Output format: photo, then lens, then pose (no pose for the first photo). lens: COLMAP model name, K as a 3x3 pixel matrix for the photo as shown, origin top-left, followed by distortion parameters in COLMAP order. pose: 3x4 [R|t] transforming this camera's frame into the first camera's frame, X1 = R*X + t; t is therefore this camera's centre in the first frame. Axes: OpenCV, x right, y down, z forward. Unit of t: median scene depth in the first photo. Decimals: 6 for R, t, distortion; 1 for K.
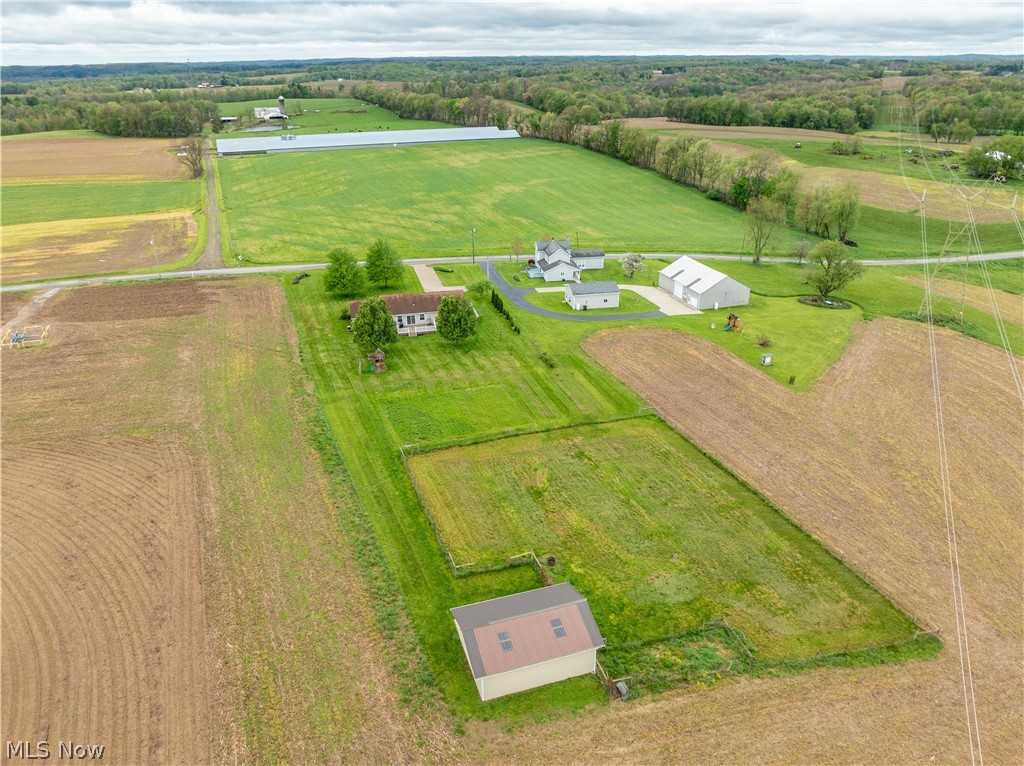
lens RADIAL K [[718.4, 0, 508.3], [0, 718.4, 378.3], [0, 0, 1]] dist [-0.038810, 0.002180]
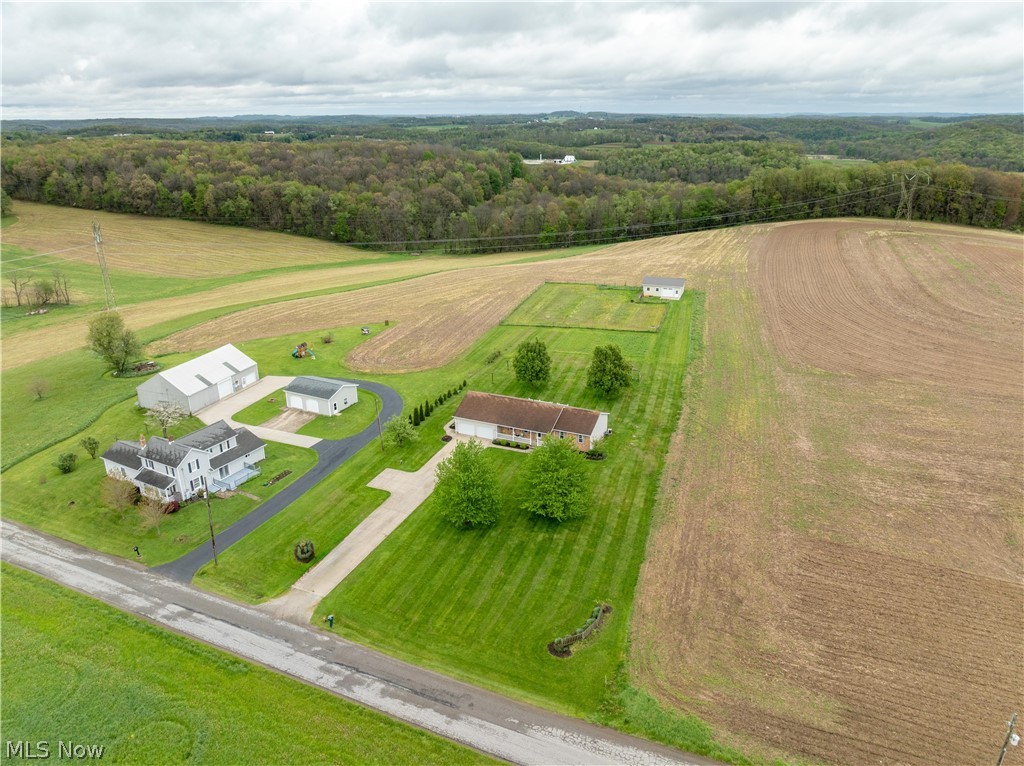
lens RADIAL K [[718.4, 0, 517.4], [0, 718.4, 378.0], [0, 0, 1]] dist [-0.038810, 0.002180]
pose [[-0.793190, -0.199898, 0.575231, -0.672597], [0.262367, 0.740252, 0.619024, -0.727800], [-0.549558, 0.641925, -0.534714, 1.633786]]
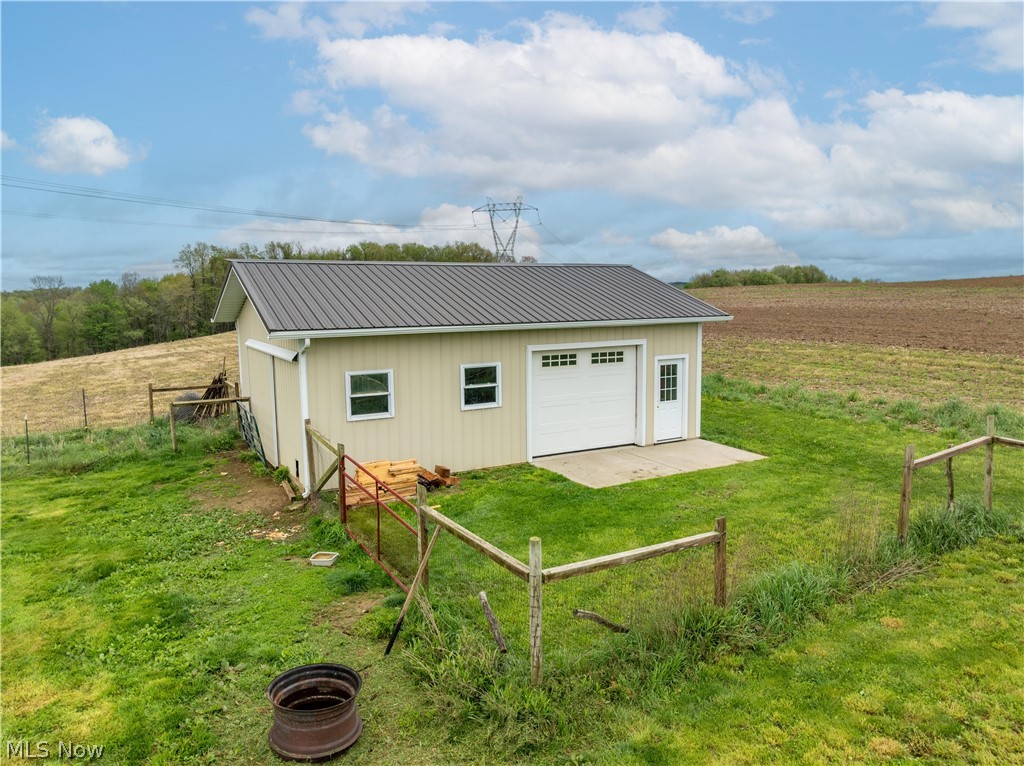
lens RADIAL K [[718.4, 0, 512.5], [0, 718.4, 383.7], [0, 0, 1]] dist [-0.038810, 0.002180]
pose [[-0.980857, 0.037109, -0.191161, 0.032780], [-0.068743, 0.852485, 0.518211, 0.104608], [0.182193, 0.521432, -0.833615, 0.620036]]
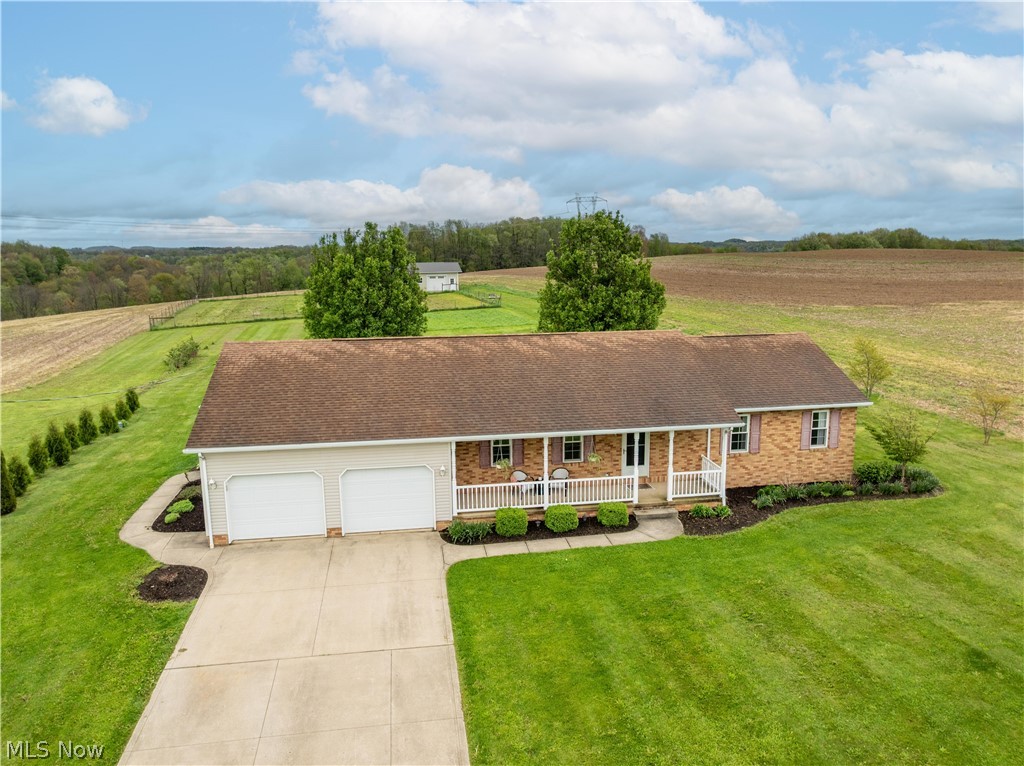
lens RADIAL K [[718.4, 0, 518.4], [0, 718.4, 384.6], [0, 0, 1]] dist [-0.038810, 0.002180]
pose [[-0.997572, 0.003012, 0.069576, -0.174309], [0.042531, 0.817452, 0.574425, -0.245865], [-0.055145, 0.575989, -0.815595, 1.338260]]
